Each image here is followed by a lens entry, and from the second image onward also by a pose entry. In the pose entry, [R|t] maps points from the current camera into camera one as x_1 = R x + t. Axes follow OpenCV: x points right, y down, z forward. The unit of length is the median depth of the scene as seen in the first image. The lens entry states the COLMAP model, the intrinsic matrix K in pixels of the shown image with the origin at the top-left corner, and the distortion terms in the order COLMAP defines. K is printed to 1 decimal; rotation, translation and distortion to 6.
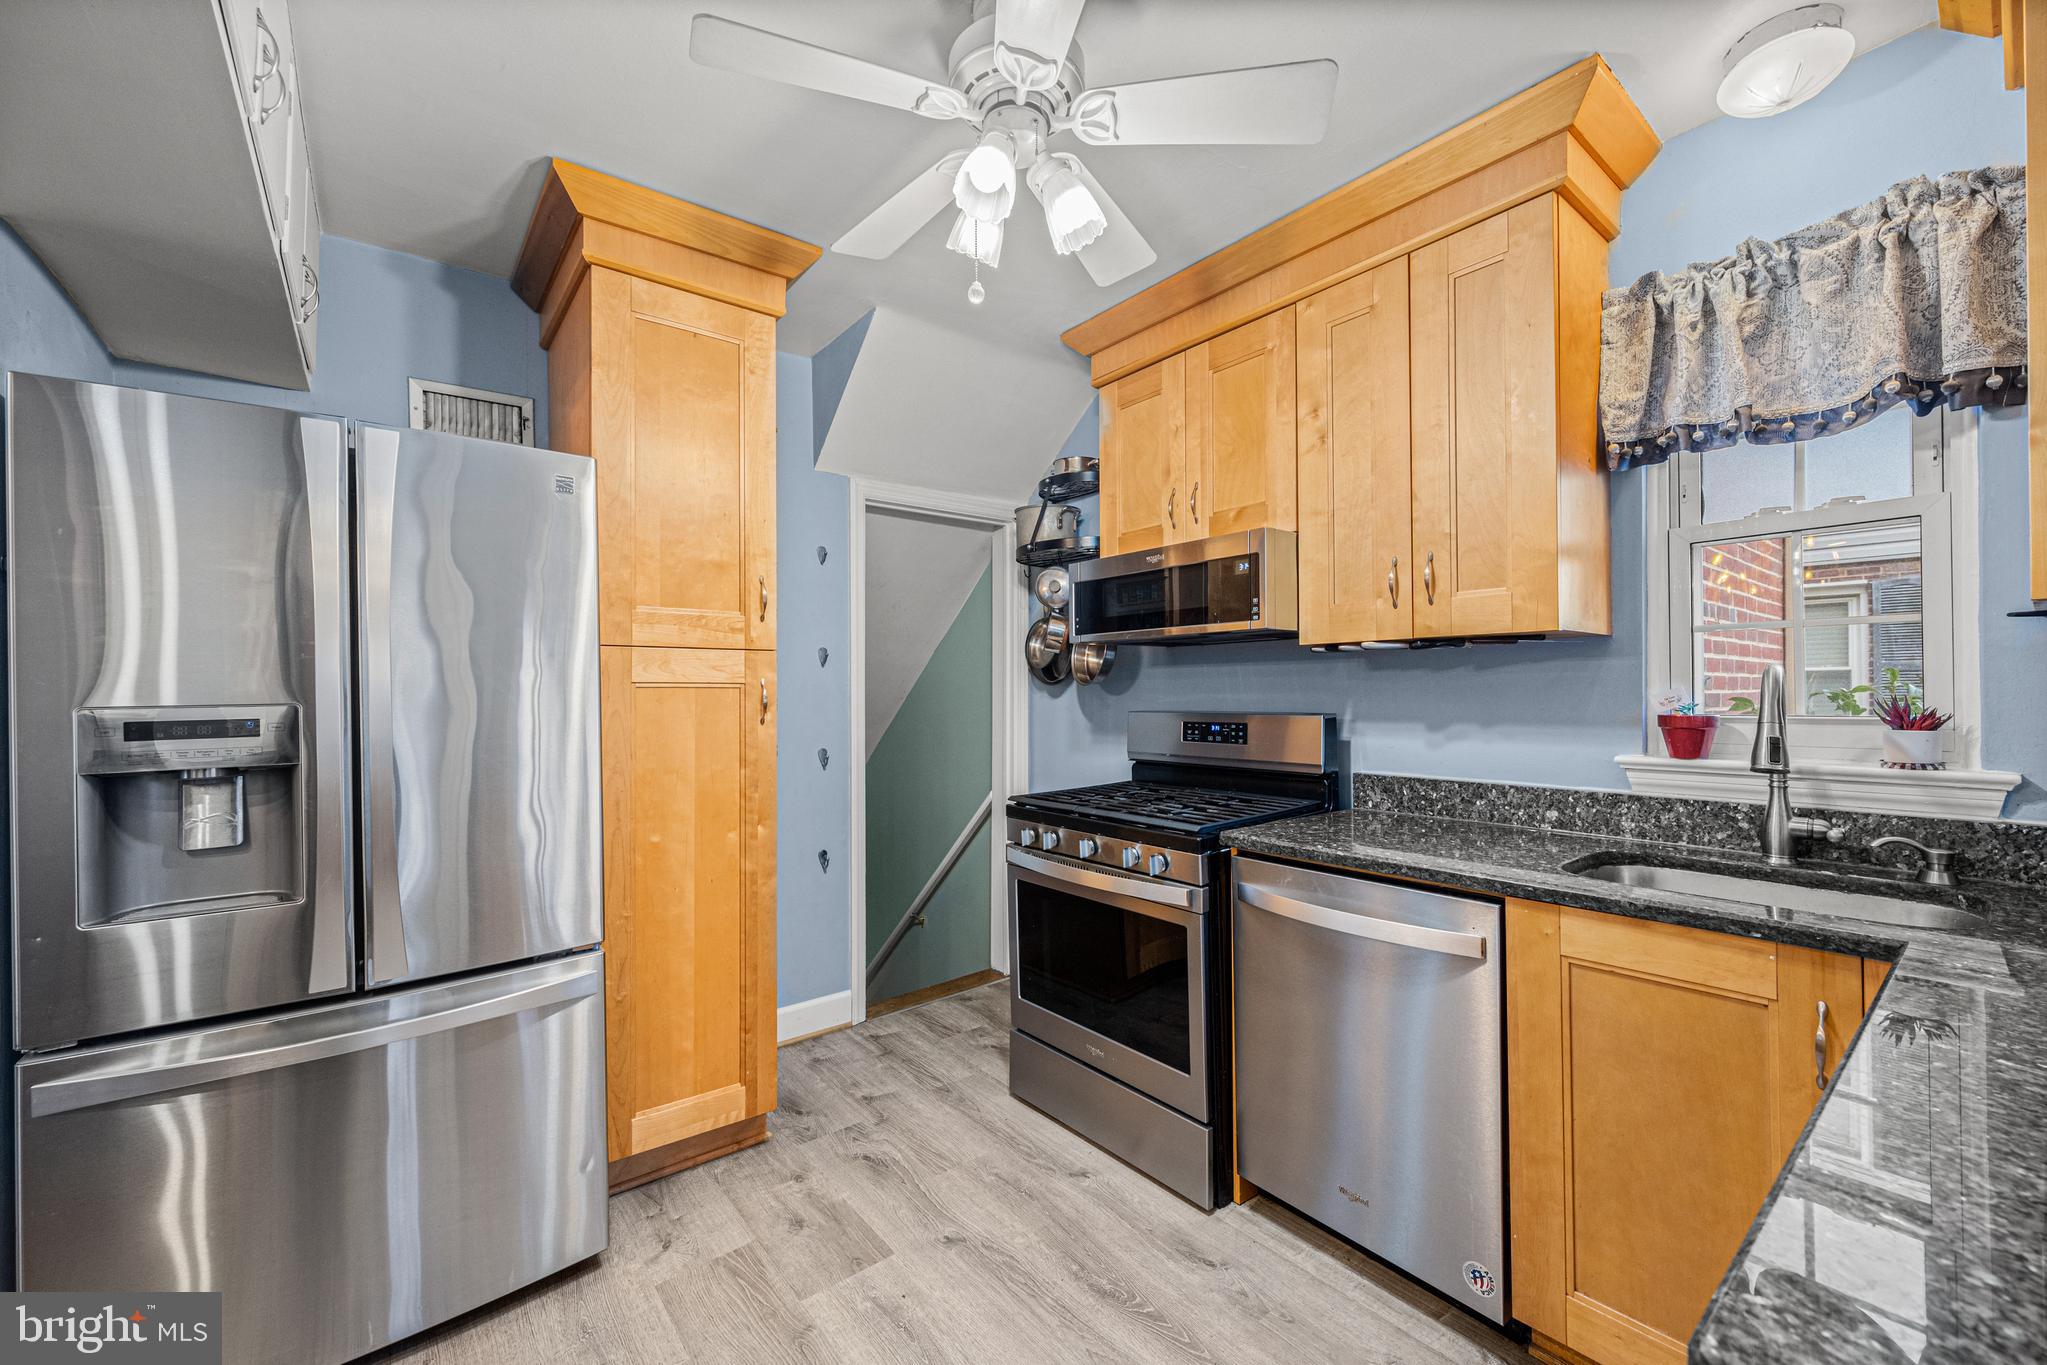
lens RADIAL K [[817.8, 0, 1017.1], [0, 817.8, 688.0], [0, 0, 1]] dist [-0.004436, 0.001209]
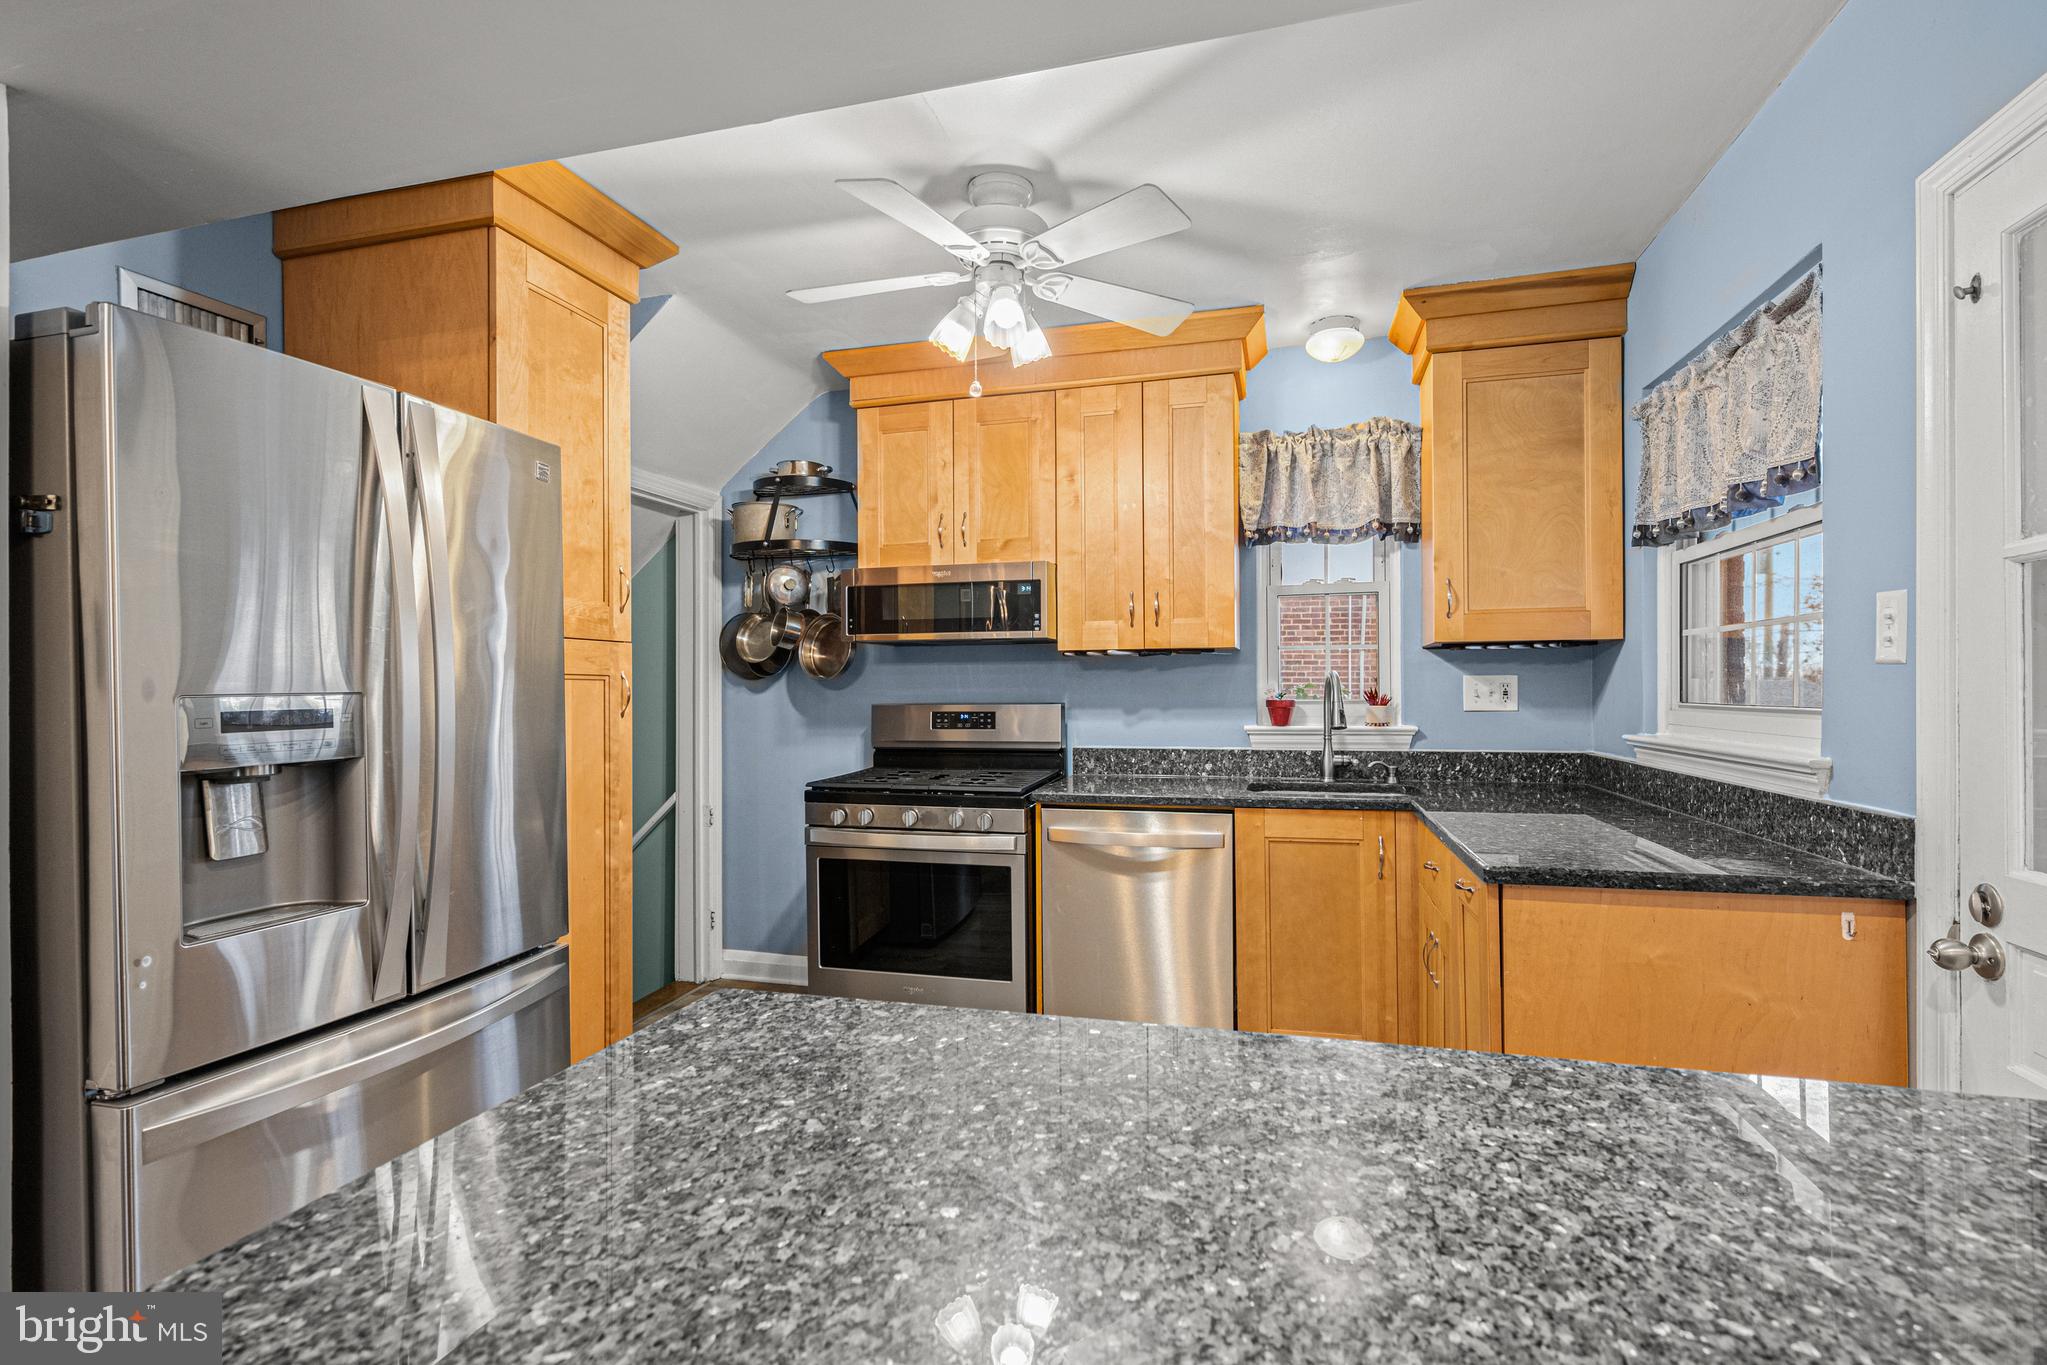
lens RADIAL K [[954.1, 0, 1024.4], [0, 954.1, 686.5], [0, 0, 1]] dist [0.000383, 0.000179]
pose [[0.808279, 0.002527, 0.588794, -0.705459], [-0.001889, 0.999997, -0.001699, 0.009838], [-0.588796, 0.000261, 0.808282, -0.250209]]
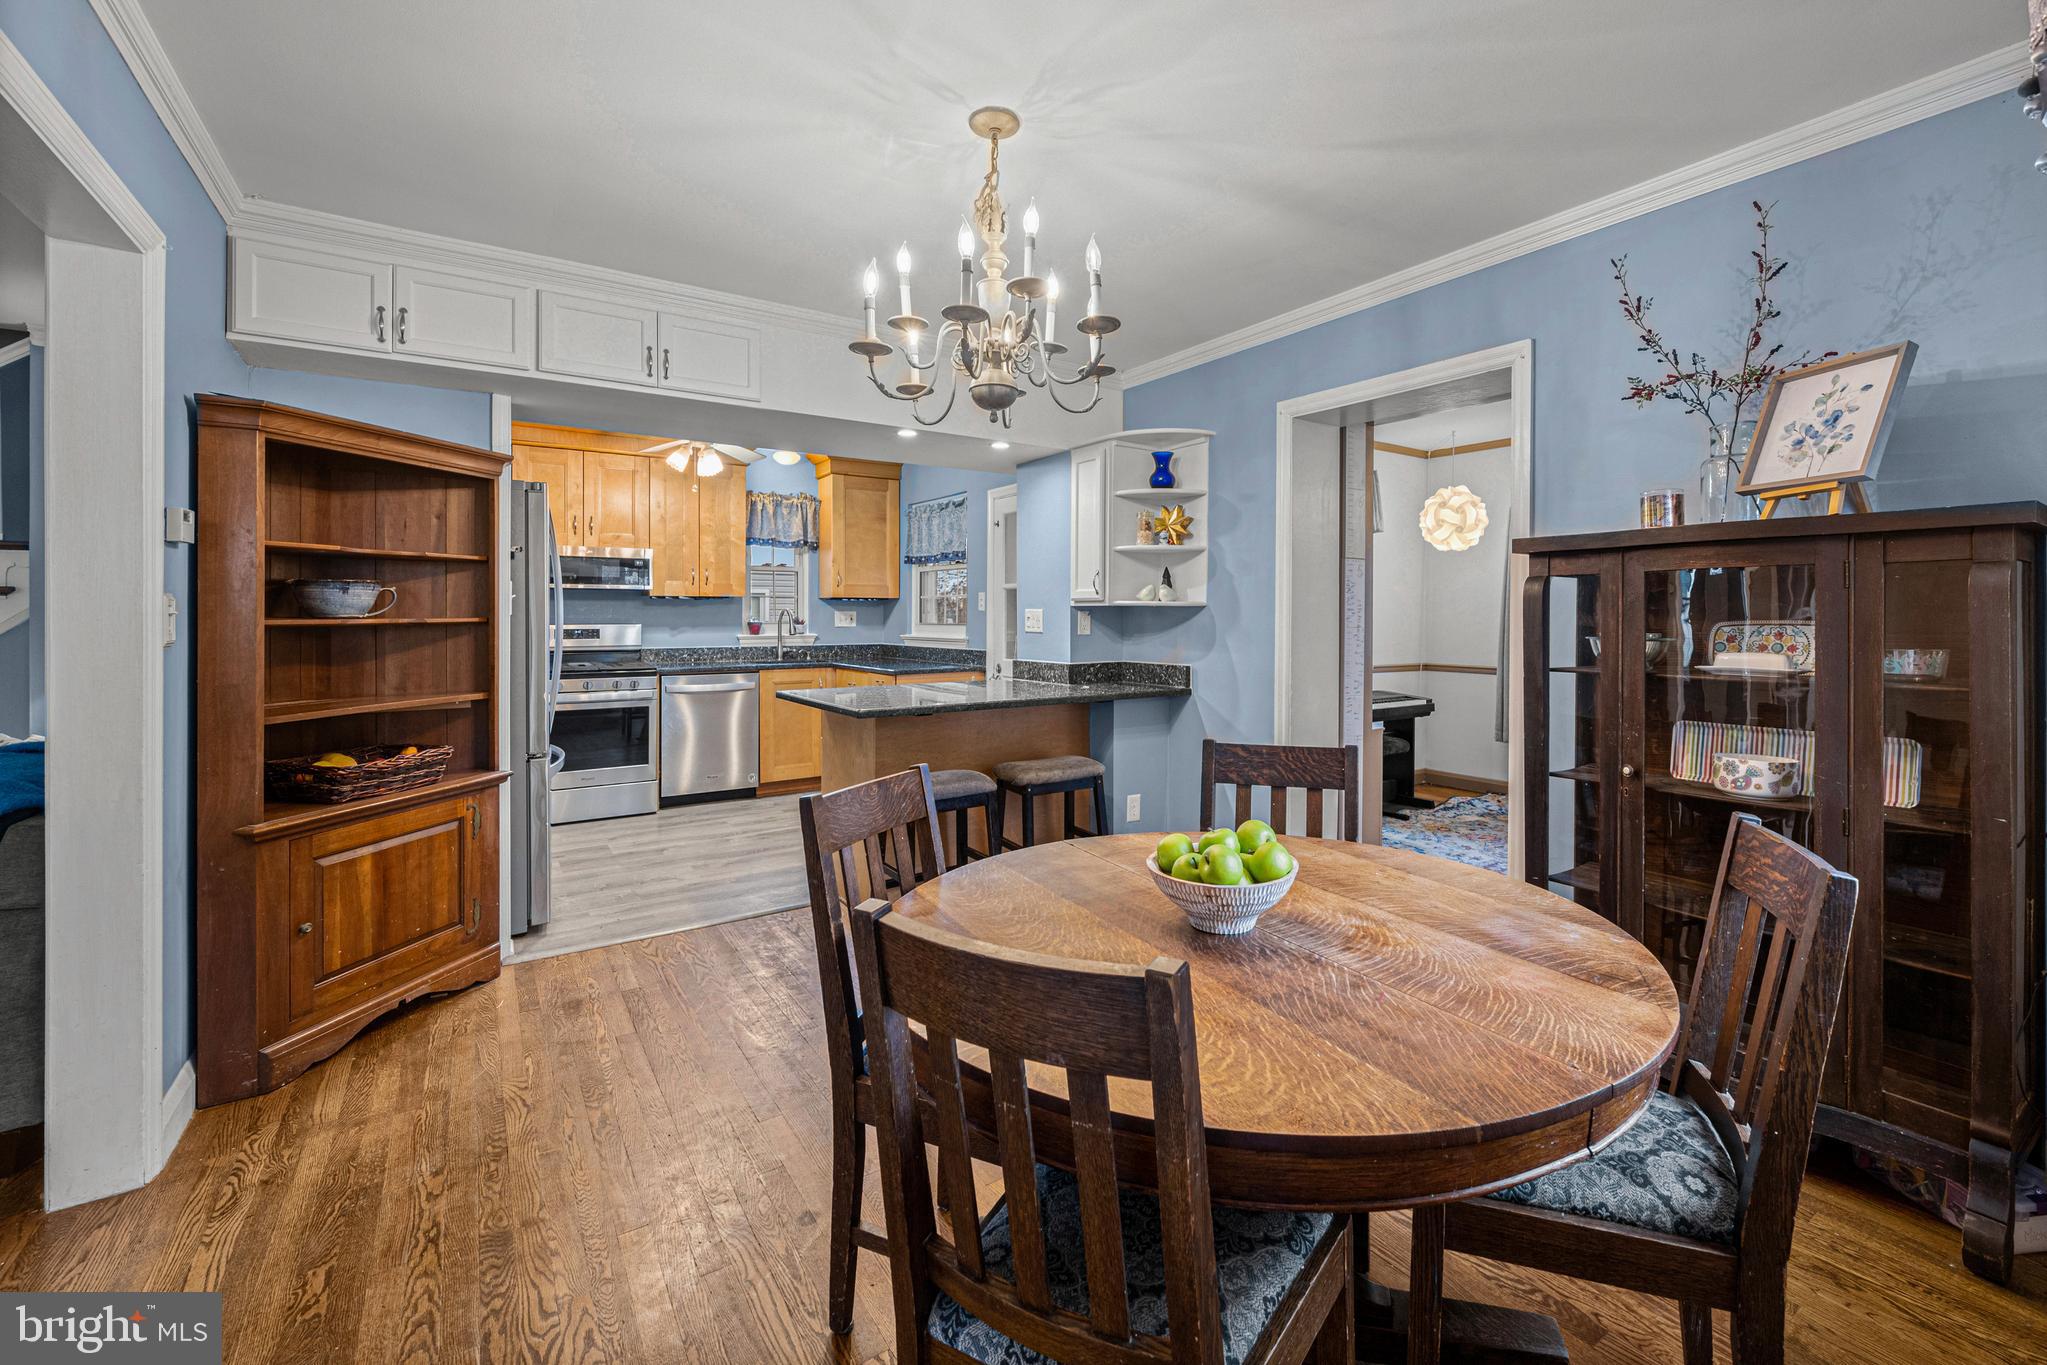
lens RADIAL K [[871.4, 0, 1083.1], [0, 871.4, 621.3], [0, 0, 1]] dist [-0.023940, -0.000320]
pose [[0.053078, -0.000832, 0.998590, -2.573873], [-0.007315, 0.999973, 0.001222, 0.014599], [-0.998564, -0.007369, 0.053070, -0.528409]]
